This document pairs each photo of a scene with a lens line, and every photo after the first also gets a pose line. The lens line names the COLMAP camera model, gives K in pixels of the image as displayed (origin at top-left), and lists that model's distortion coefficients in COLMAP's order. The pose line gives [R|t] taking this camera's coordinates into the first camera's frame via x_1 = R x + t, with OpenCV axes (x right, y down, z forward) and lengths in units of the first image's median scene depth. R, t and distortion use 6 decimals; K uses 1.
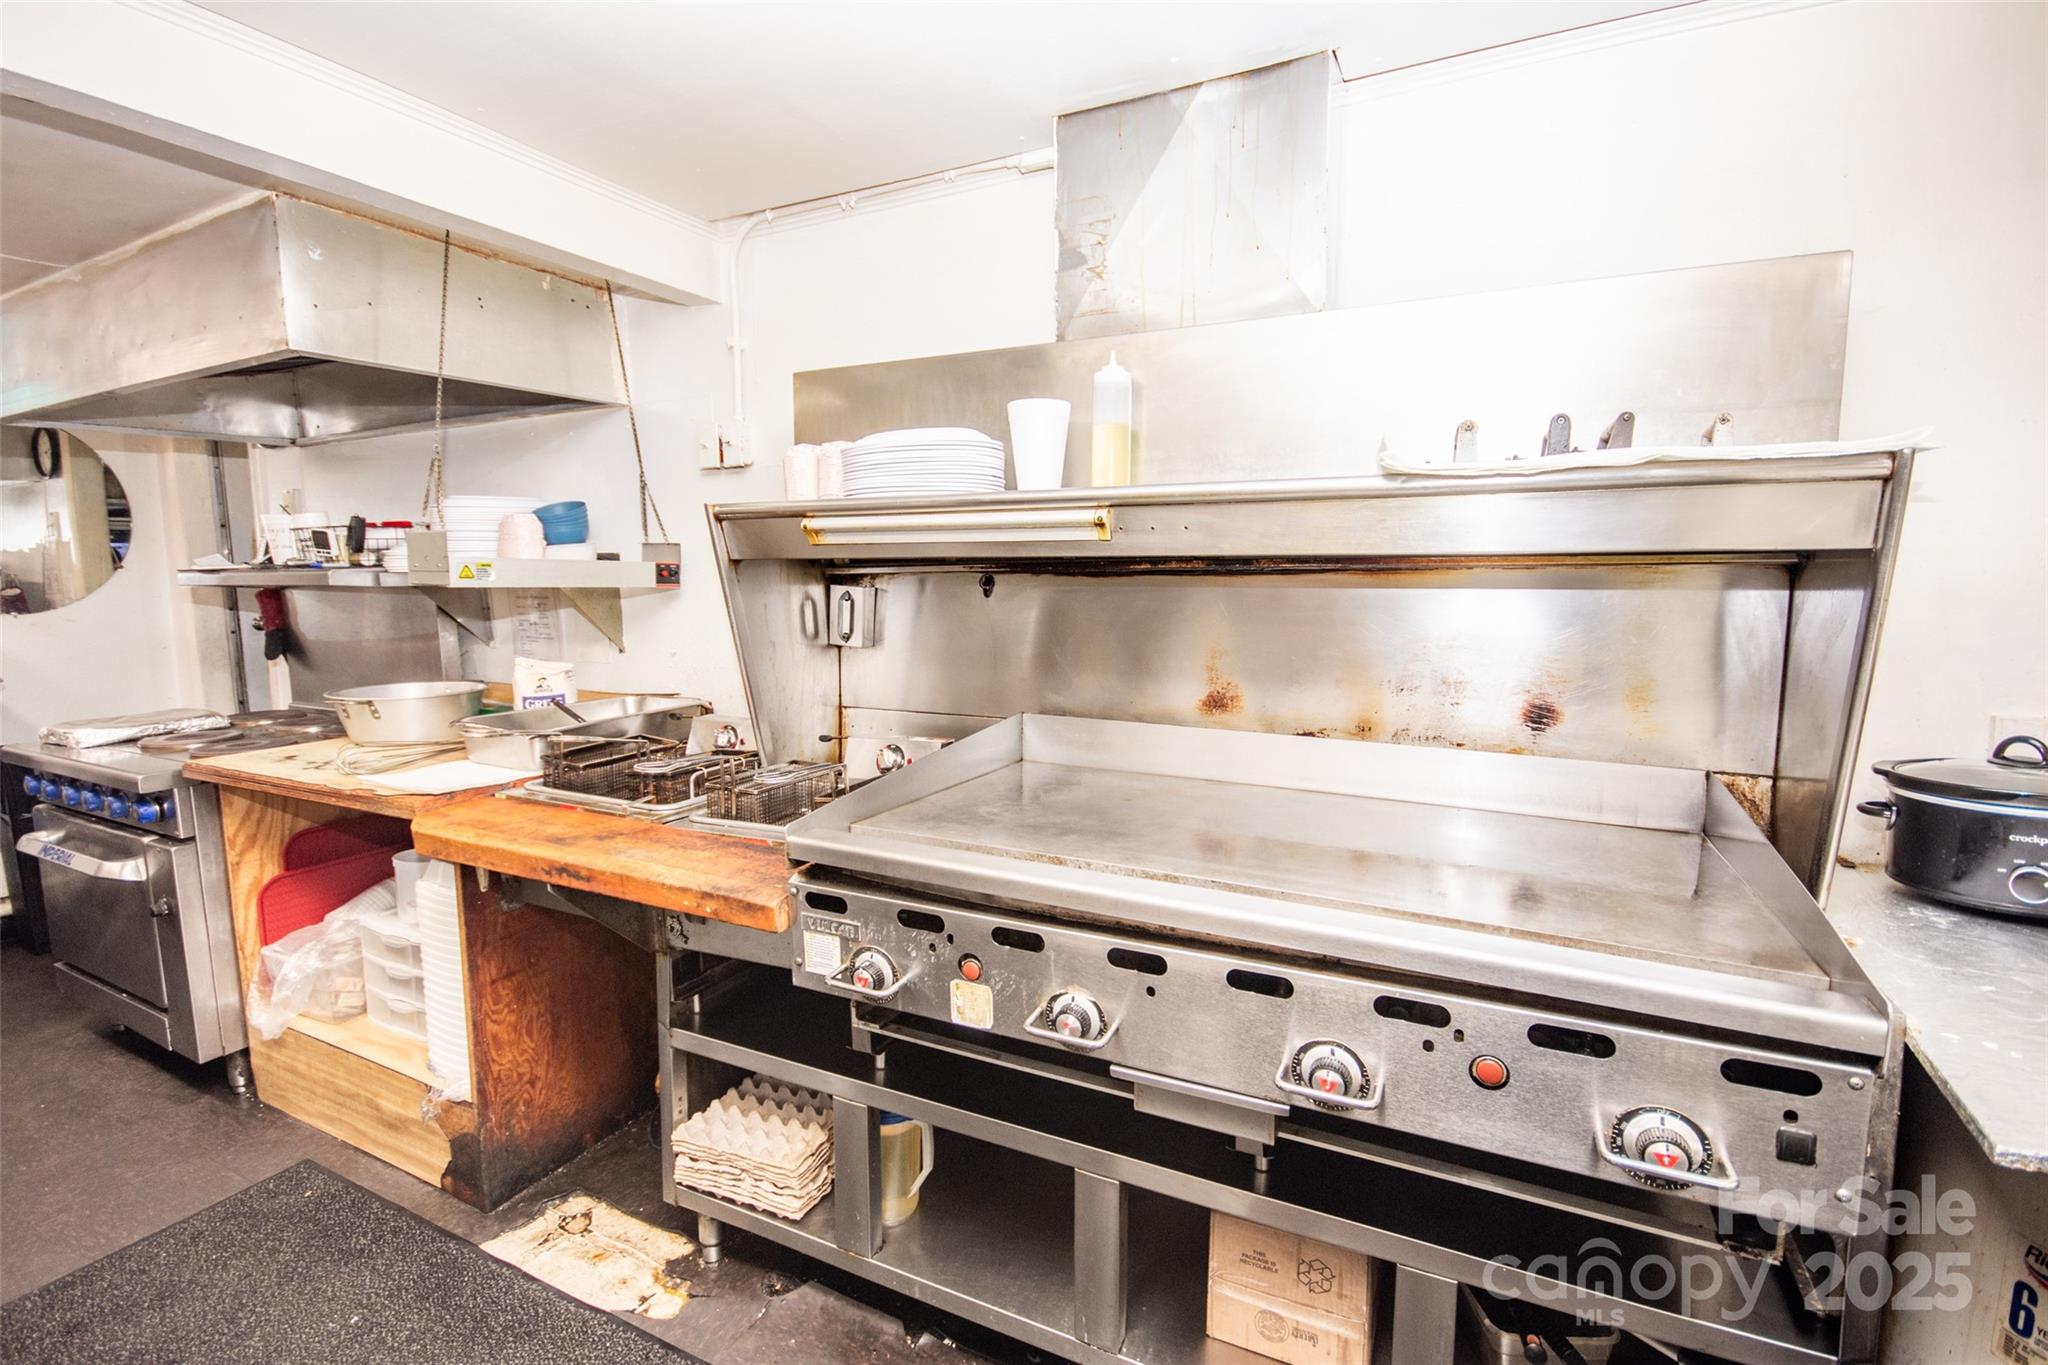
lens RADIAL K [[919.9, 0, 1028.2], [0, 919.9, 685.1], [0, 0, 1]] dist [0.000076, -0.004955]
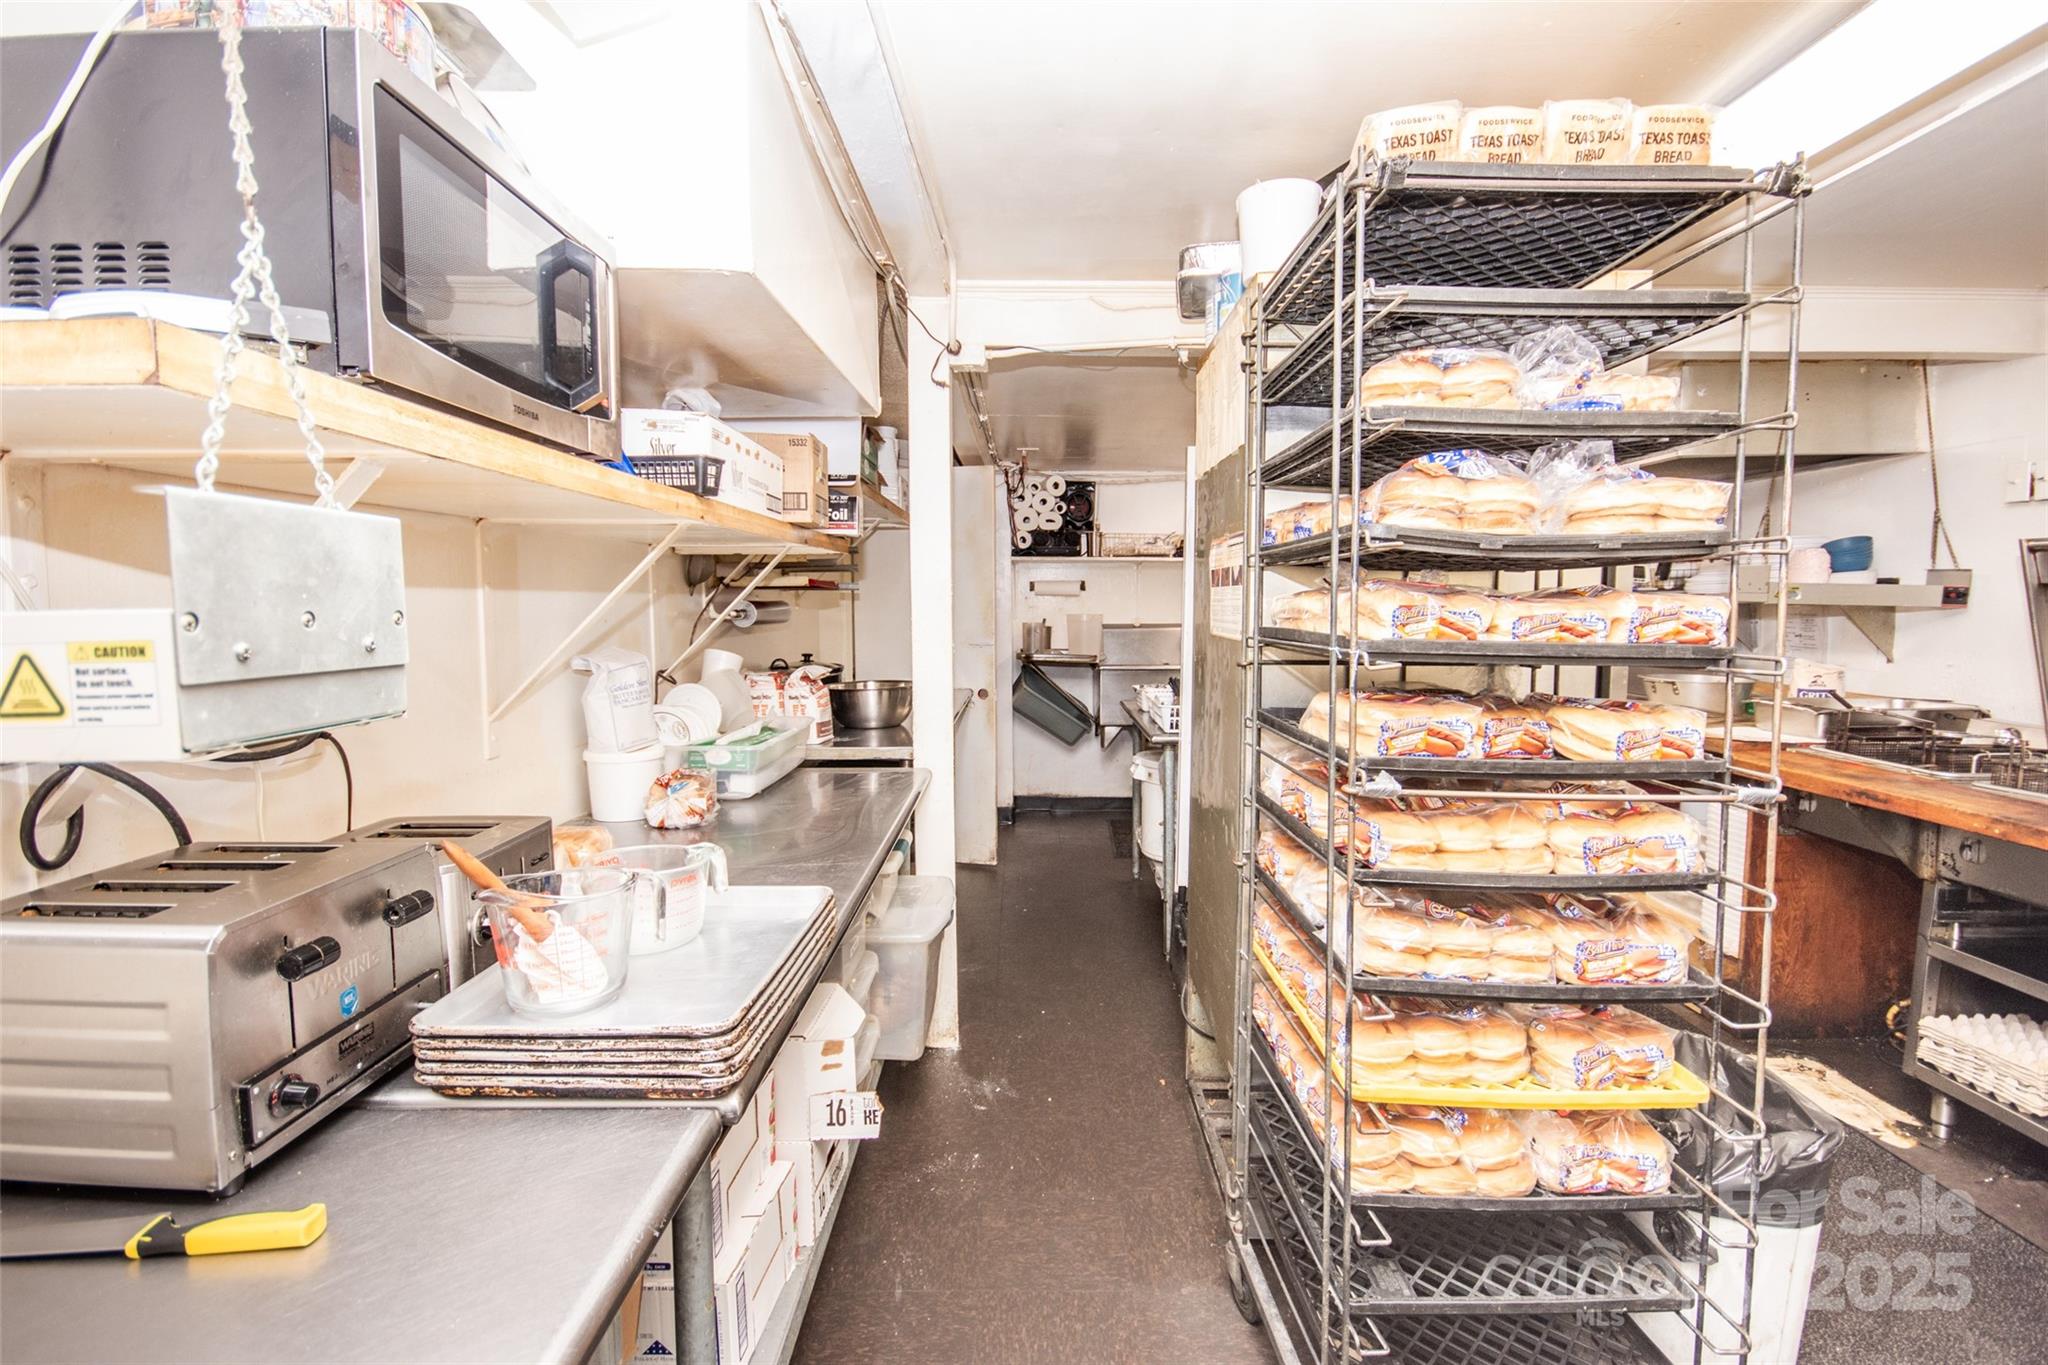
lens RADIAL K [[919.9, 0, 1064.3], [0, 919.9, 676.1], [0, 0, 1]] dist [0.000076, -0.004955]
pose [[0.462640, 0.077780, -0.883128, 0.137713], [-0.108654, 0.993609, 0.030590, 0.078999], [0.879863, 0.081803, 0.468134, -0.612107]]
